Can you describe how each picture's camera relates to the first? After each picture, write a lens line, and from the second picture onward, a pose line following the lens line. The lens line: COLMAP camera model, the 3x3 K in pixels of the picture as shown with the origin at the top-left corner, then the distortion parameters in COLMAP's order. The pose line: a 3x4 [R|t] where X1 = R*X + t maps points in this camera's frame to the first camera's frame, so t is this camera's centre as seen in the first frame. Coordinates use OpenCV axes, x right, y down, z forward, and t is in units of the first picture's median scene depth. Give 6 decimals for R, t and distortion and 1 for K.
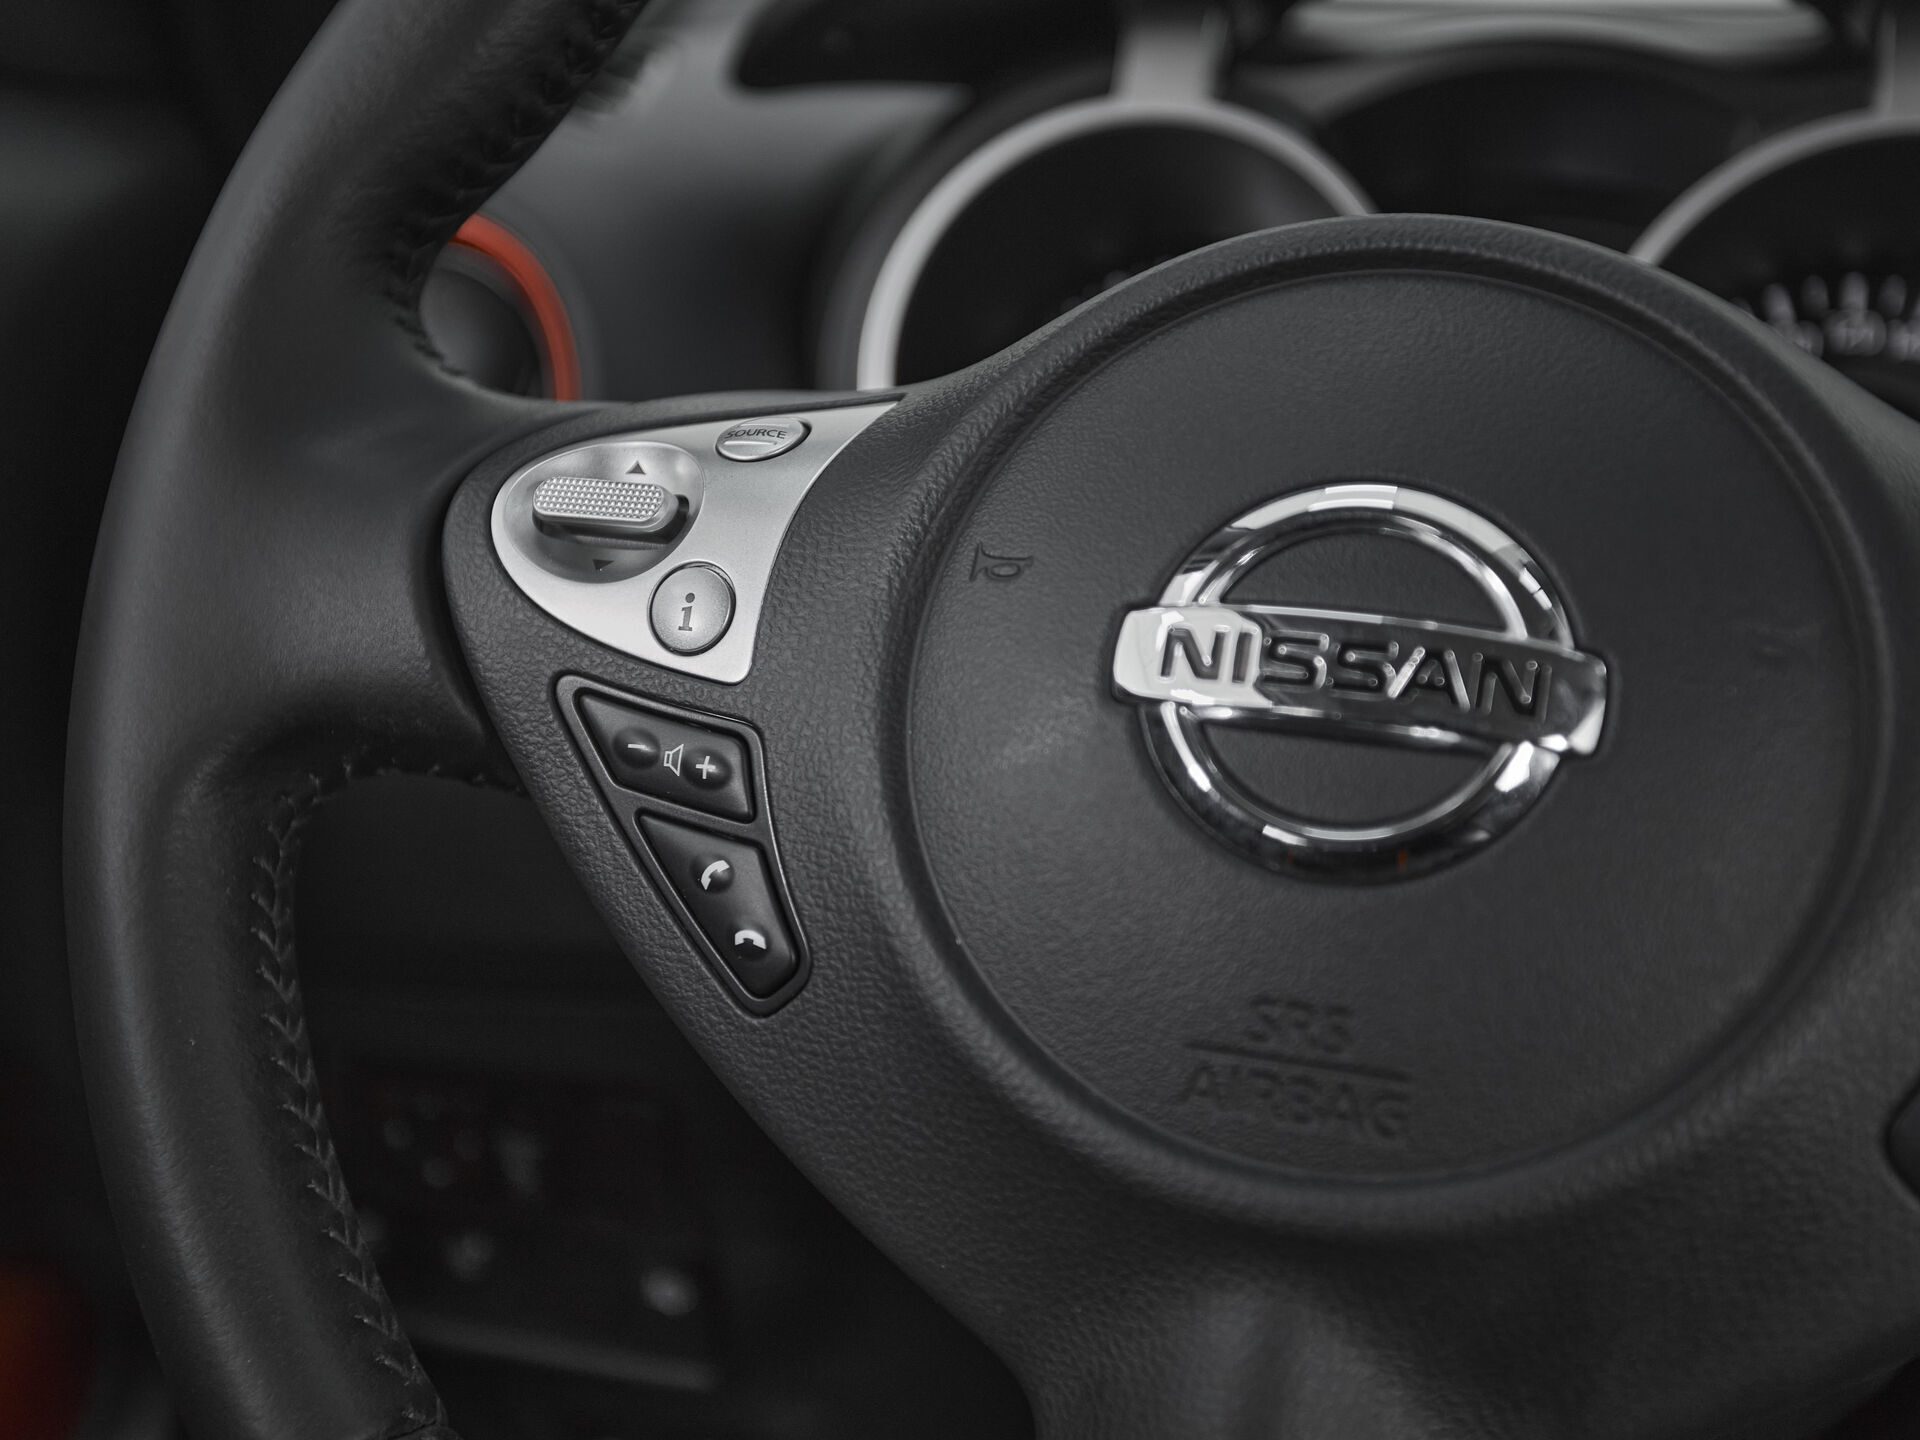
lens RADIAL K [[2367.7, 0, 958.5], [0, 2367.7, 739.7], [0, 0, 1]] dist [0.084229, 0.000000]
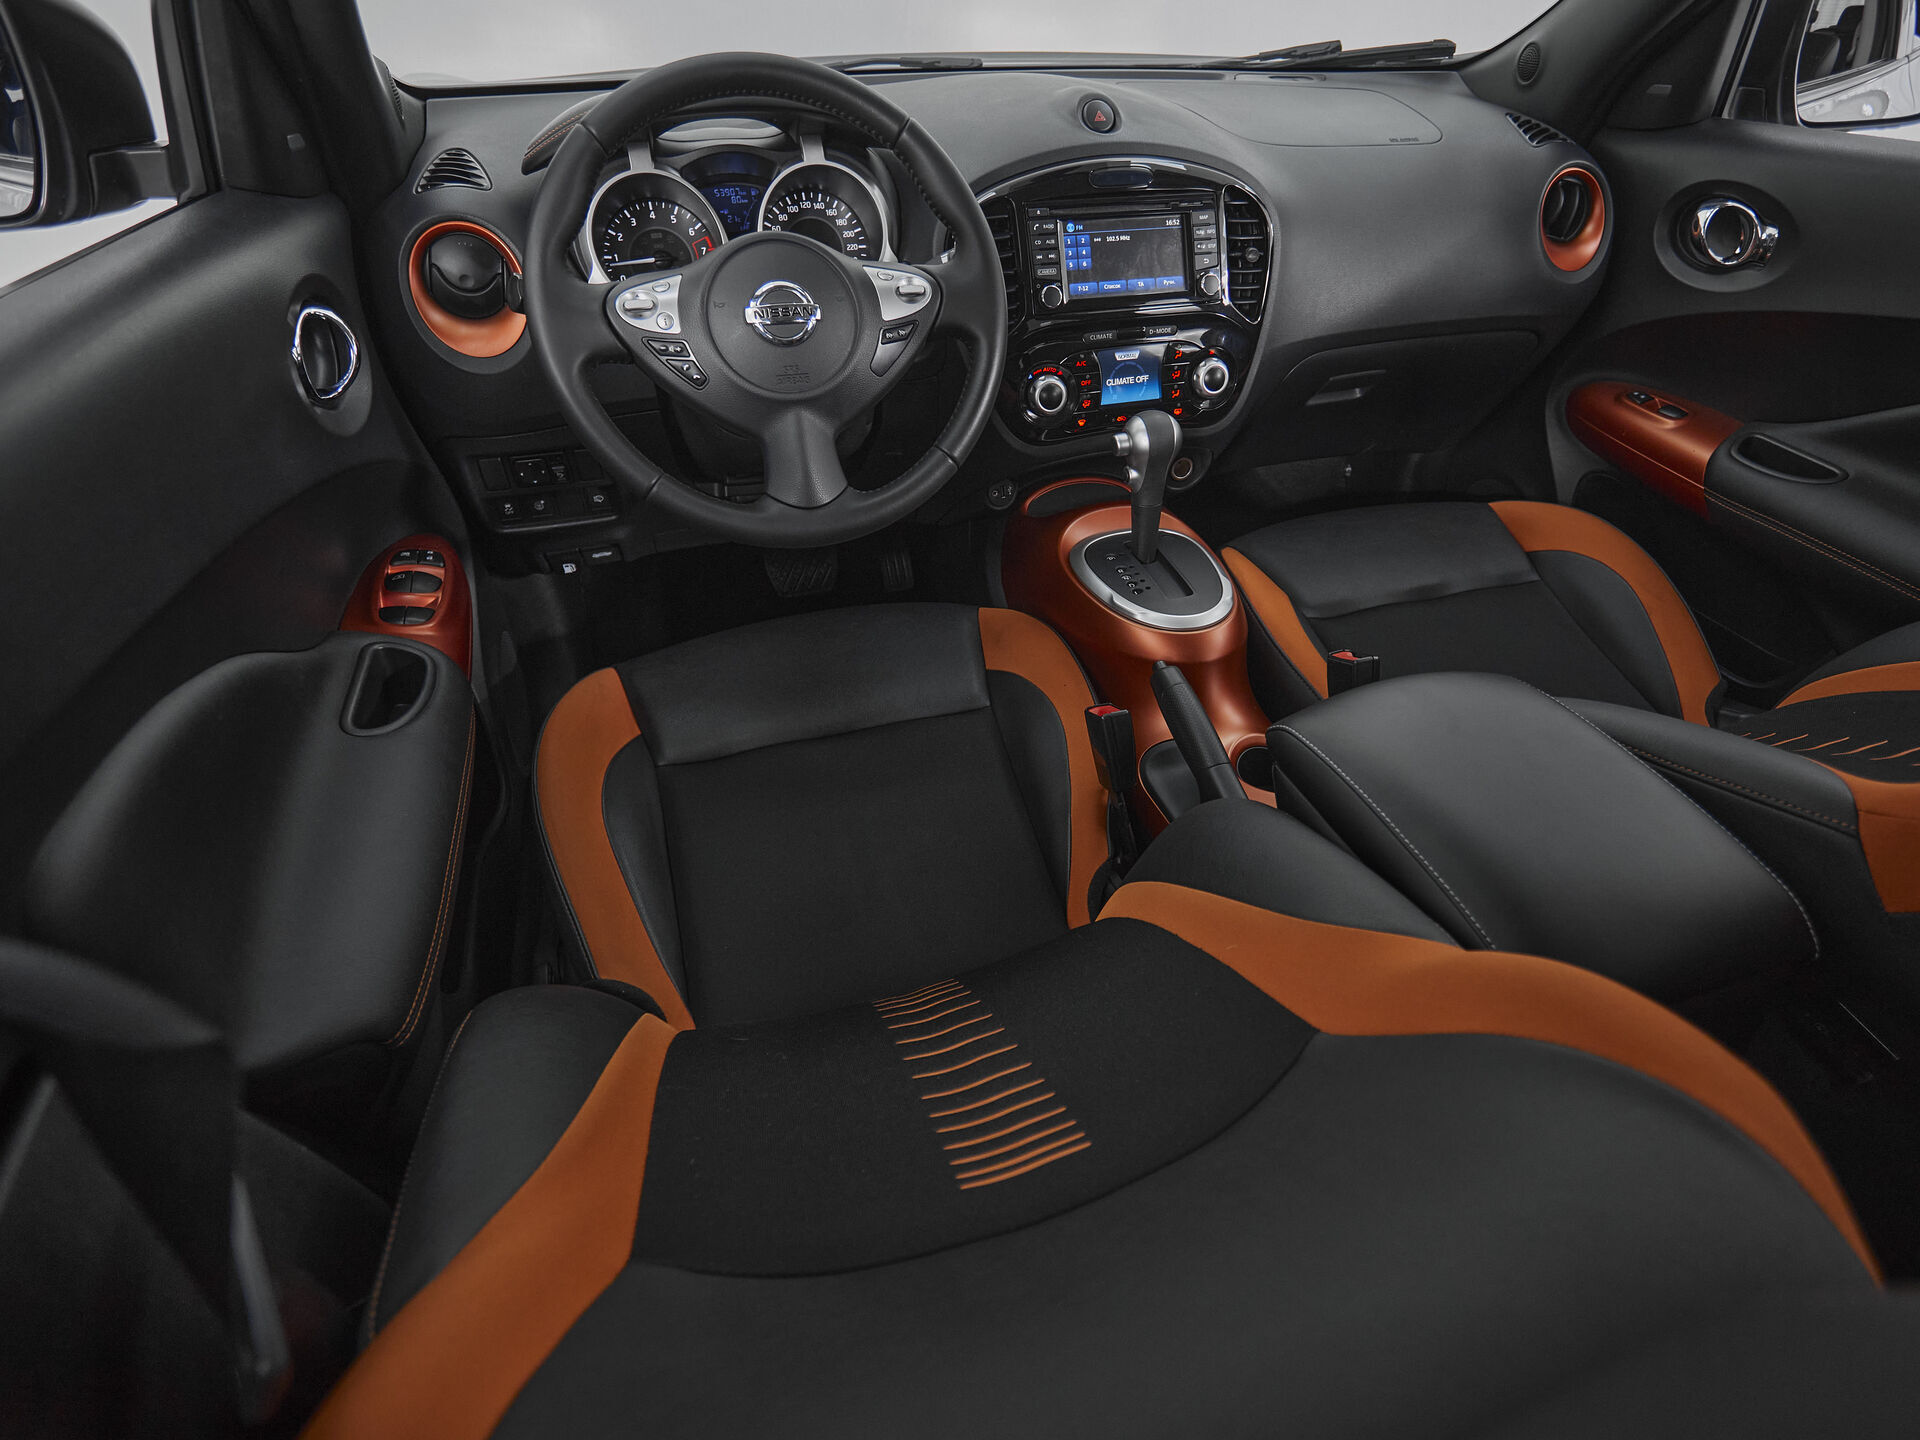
lens RADIAL K [[1050.7, 0, 1034.5], [0, 1050.7, 723.9], [0, 0, 1]] dist [-0.001465, -0.005023]
pose [[0.812866, -0.360240, 0.457686, -0.957143], [0.161519, 0.894391, 0.417104, -0.104840], [-0.559608, -0.265124, 0.785206, -1.870864]]
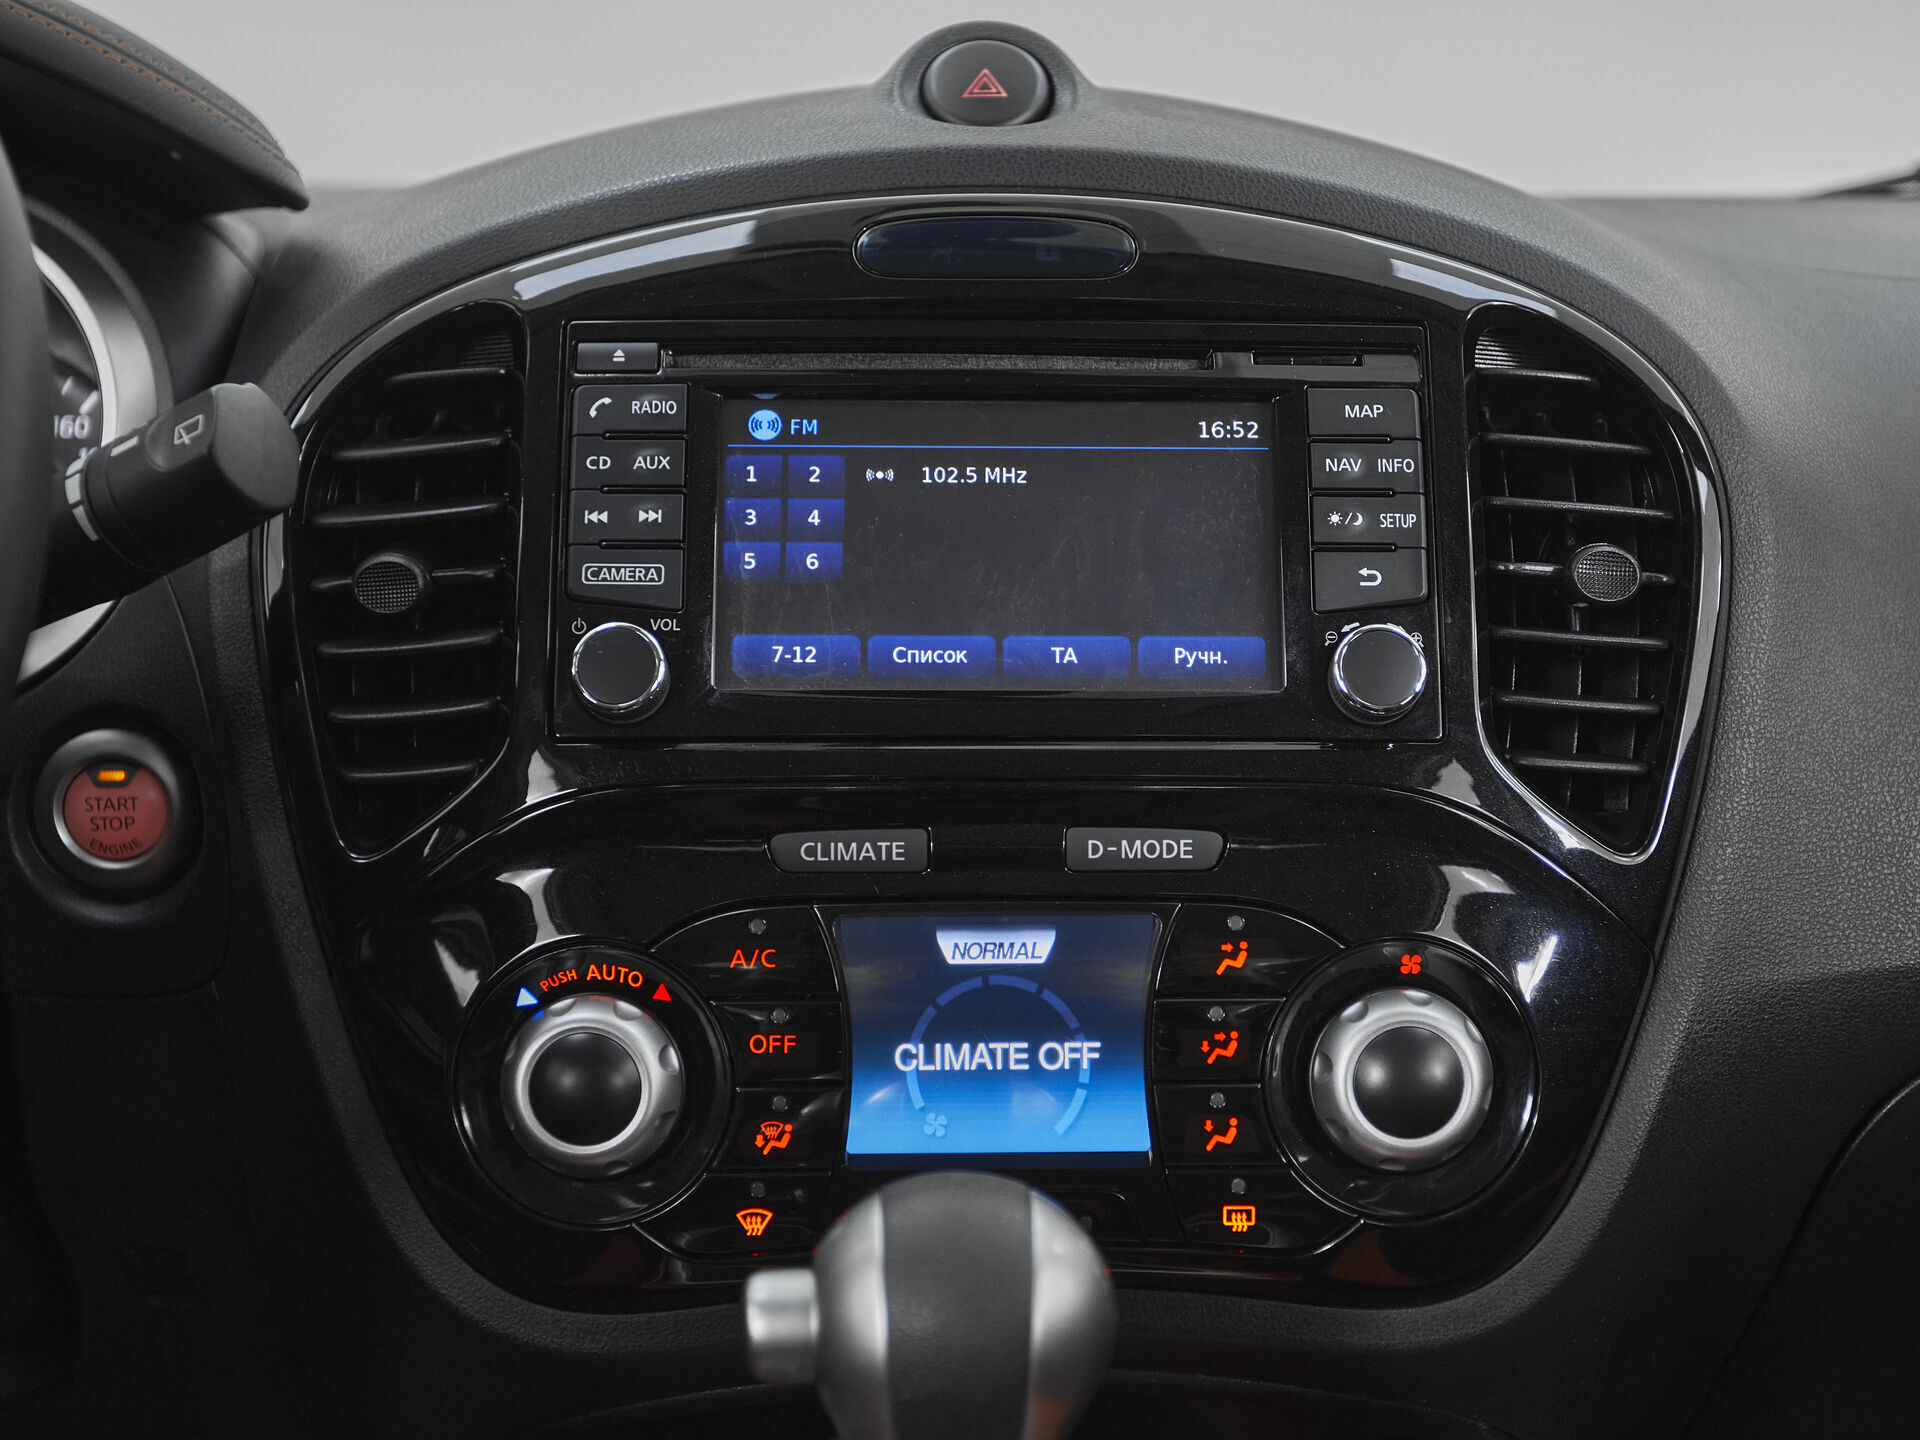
lens RADIAL K [[2505.9, 0, 995.9], [0, 2505.9, 785.5], [0, 0, 1]] dist [0.019748, 0.000000]
pose [[0.946363, -0.067014, 0.316079, 0.840357], [0.101916, 0.990227, -0.095201, 0.385871], [-0.306611, 0.122309, 0.943944, -0.680318]]
